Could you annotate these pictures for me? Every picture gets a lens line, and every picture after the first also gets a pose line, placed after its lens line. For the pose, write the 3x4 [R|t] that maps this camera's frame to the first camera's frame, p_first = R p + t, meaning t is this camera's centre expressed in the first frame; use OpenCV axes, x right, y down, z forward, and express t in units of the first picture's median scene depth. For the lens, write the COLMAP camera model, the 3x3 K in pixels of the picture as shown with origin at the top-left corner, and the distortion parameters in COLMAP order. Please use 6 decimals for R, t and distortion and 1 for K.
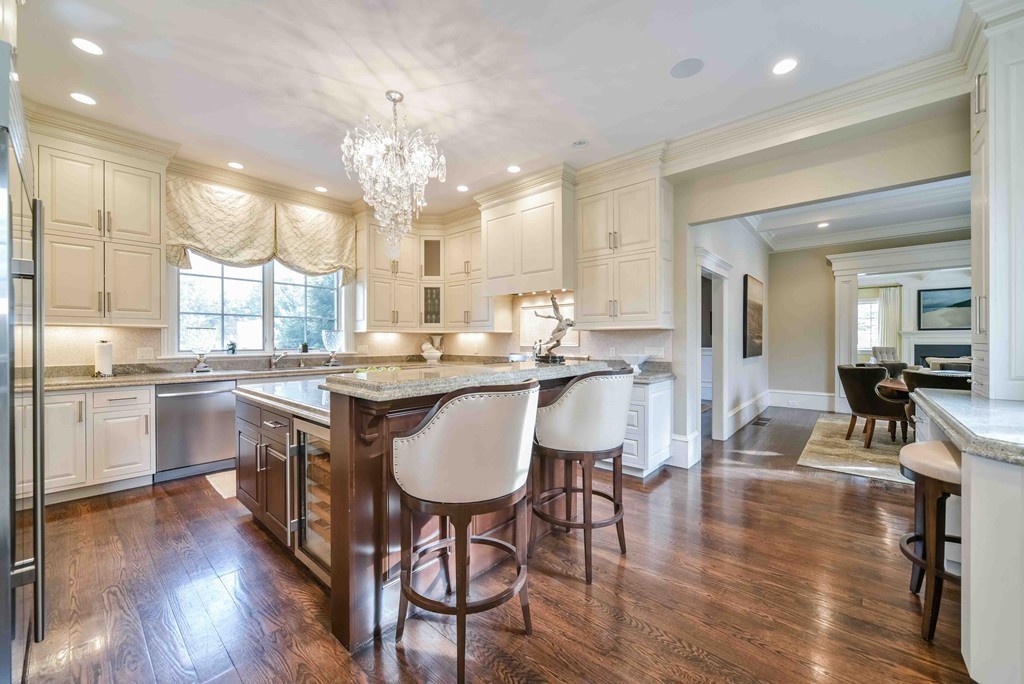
lens RADIAL K [[394.5, 0, 512.0], [0, 394.5, 342.0], [0, 0, 1]] dist [-0.000339, -0.000101]
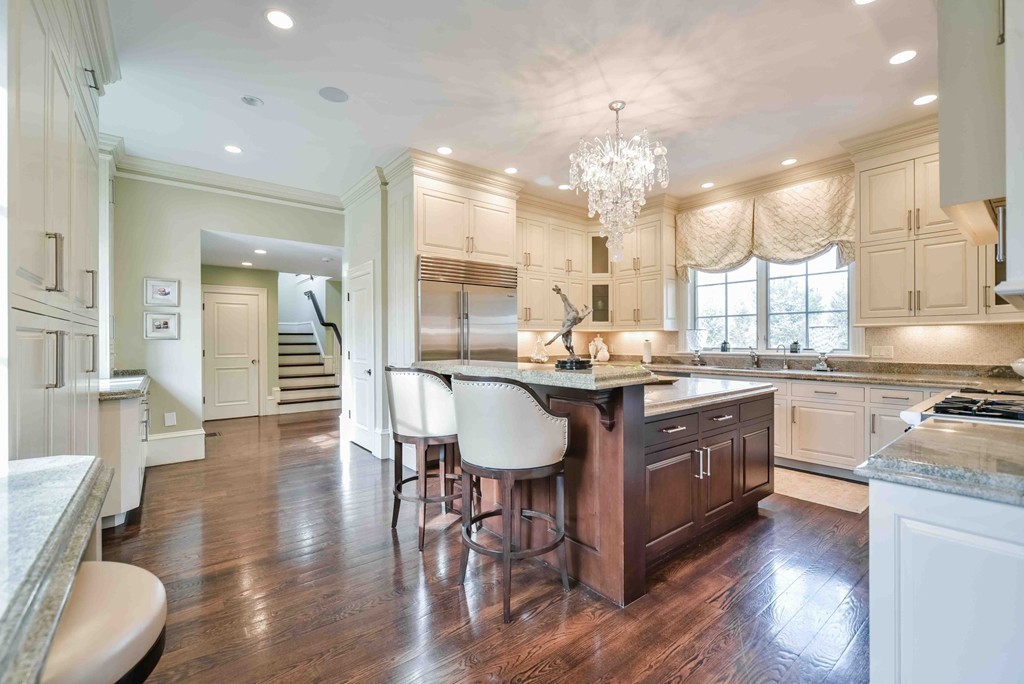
lens RADIAL K [[432.4, 0, 512.0], [0, 432.4, 342.0], [0, 0, 1]] dist [-0.030519, -0.000008]
pose [[-0.173010, 0.002930, -0.984916, 0.864124], [-0.000083, 0.999996, 0.002989, -0.000380], [0.984920, 0.000599, -0.173009, 0.923042]]
